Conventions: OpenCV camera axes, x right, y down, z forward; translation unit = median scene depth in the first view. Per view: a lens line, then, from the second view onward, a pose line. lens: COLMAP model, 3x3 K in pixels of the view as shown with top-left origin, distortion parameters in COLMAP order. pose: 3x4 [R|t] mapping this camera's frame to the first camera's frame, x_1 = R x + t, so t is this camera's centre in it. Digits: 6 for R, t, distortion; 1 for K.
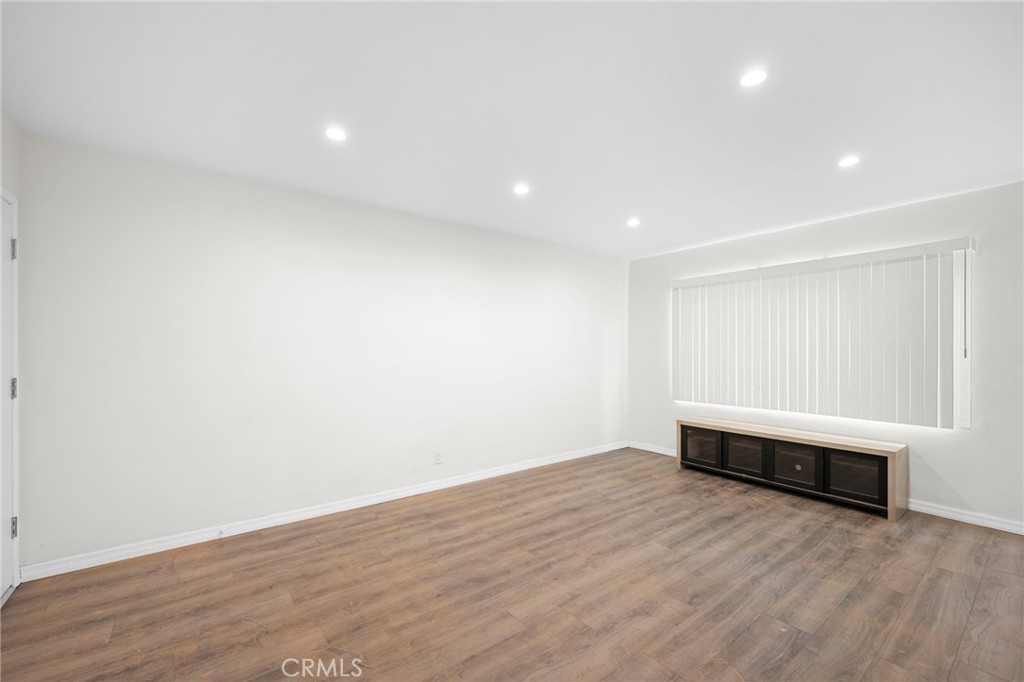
lens RADIAL K [[421.0, 0, 517.9], [0, 421.0, 350.1], [0, 0, 1]] dist [0.002875, 0.000252]
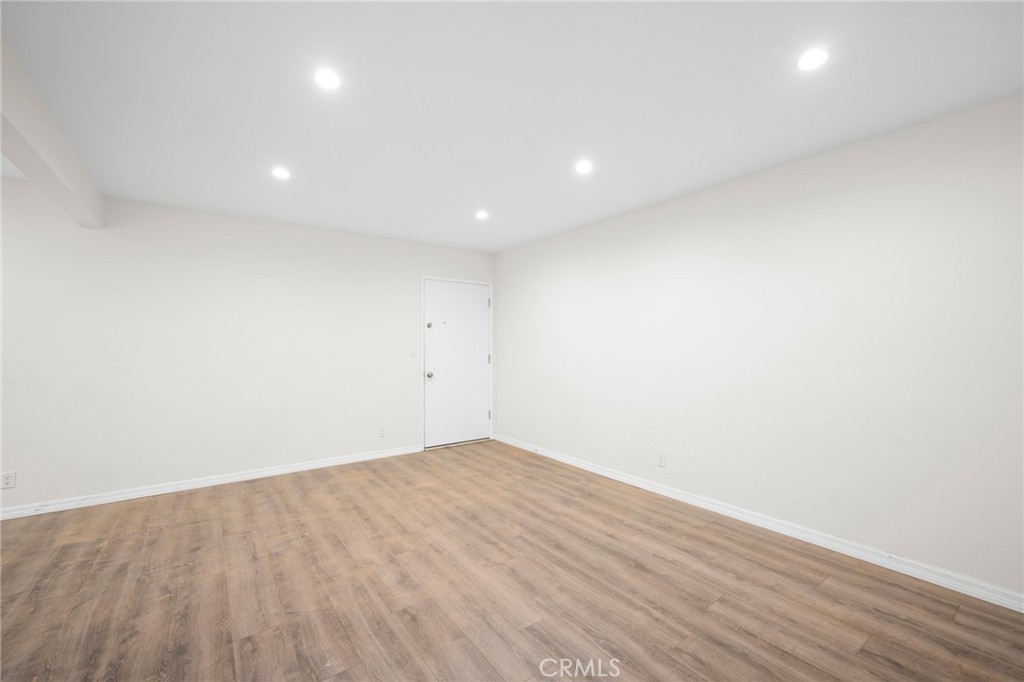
lens RADIAL K [[421.0, 0, 516.2], [0, 421.0, 348.3], [0, 0, 1]] dist [0.002875, 0.000252]
pose [[-0.021236, 0.011094, -0.999713, 1.015138], [0.001314, 0.999938, 0.011069, -0.001336], [0.999774, -0.001079, -0.021250, 0.960462]]
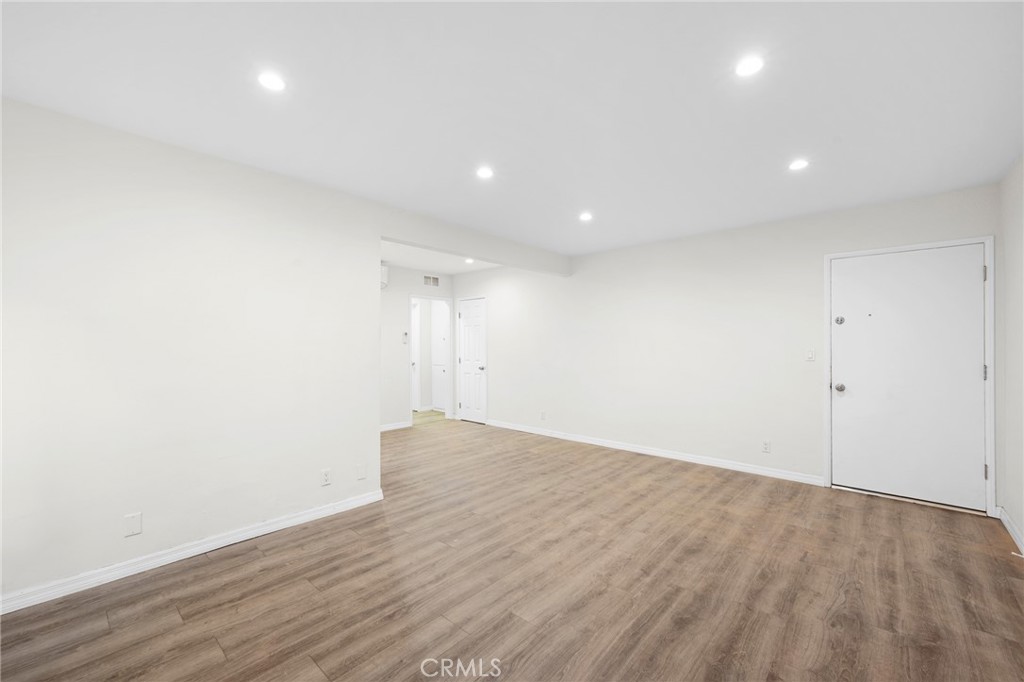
lens RADIAL K [[421.0, 0, 517.3], [0, 421.0, 341.6], [0, 0, 1]] dist [0.002875, 0.000252]
pose [[-0.982864, -0.003746, -0.184292, 0.470446], [-0.002316, 0.999966, -0.007975, 0.001770], [0.184315, -0.007411, -0.982839, 1.663592]]
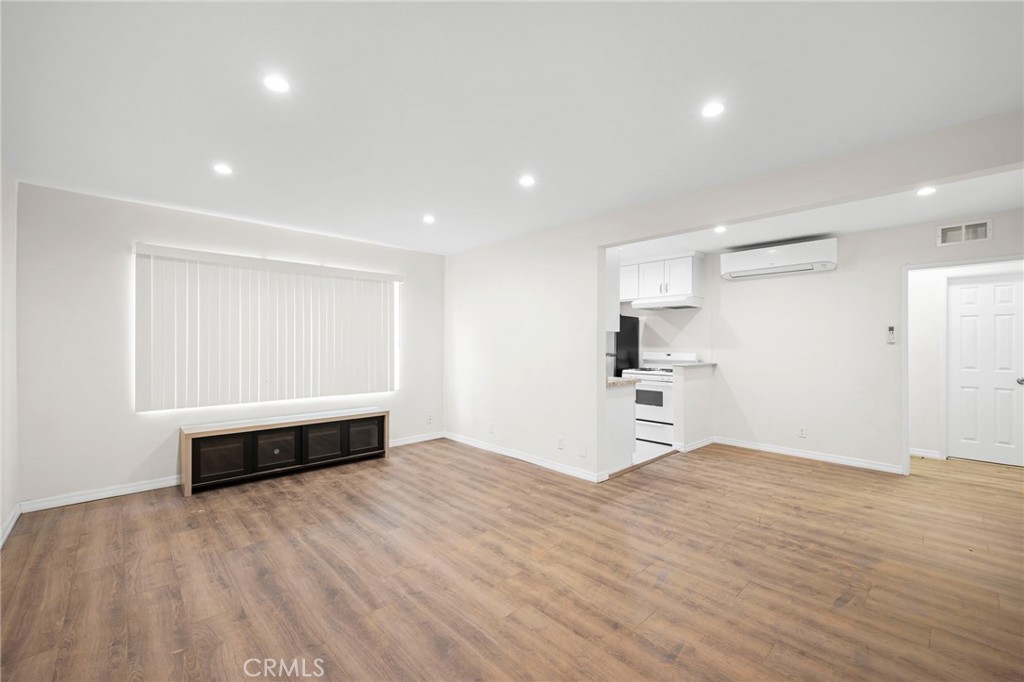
lens RADIAL K [[421.0, 0, 514.6], [0, 421.0, 349.0], [0, 0, 1]] dist [0.002875, 0.000252]
pose [[-0.095945, -0.017426, 0.995234, -0.708931], [-0.004906, 0.999843, 0.017033, -0.006697], [-0.995375, -0.003248, -0.096016, 0.780289]]
